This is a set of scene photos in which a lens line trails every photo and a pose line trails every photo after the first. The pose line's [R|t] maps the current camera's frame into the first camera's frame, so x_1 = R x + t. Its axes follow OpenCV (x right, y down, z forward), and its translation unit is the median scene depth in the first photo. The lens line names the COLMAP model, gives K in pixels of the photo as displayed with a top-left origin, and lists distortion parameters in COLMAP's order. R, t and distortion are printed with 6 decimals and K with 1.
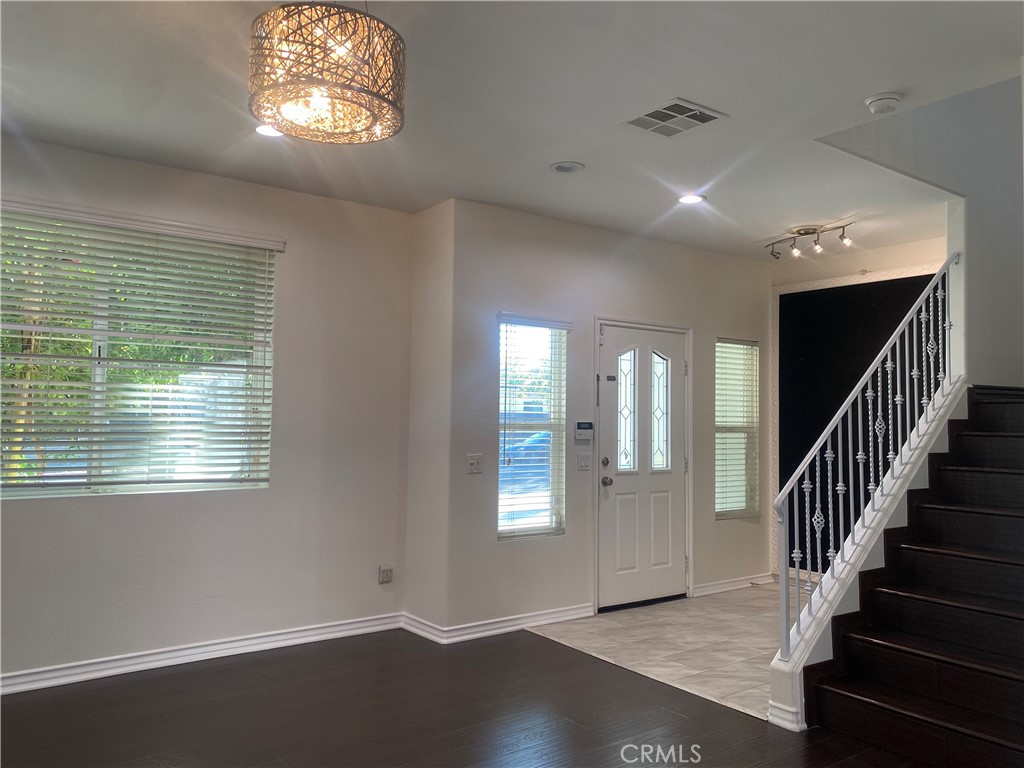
lens RADIAL K [[774.7, 0, 475.1], [0, 774.7, 383.5], [0, 0, 1]] dist [0.014213, 0.007812]
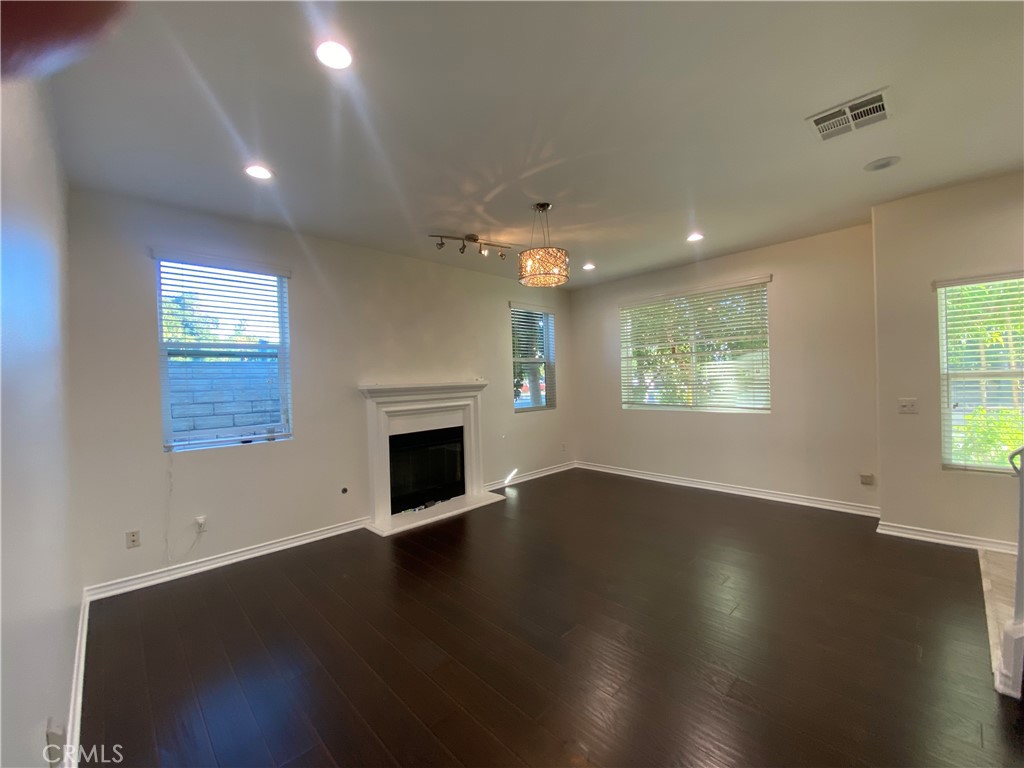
lens RADIAL K [[409.2, 0, 512.0], [0, 409.2, 384.0], [0, 0, 1]] dist [0.000494, 0.000066]
pose [[0.148126, -0.014810, -0.988858, 0.587568], [0.074667, 0.997201, -0.003750, 0.024170], [0.986146, -0.073280, 0.148818, 0.263119]]
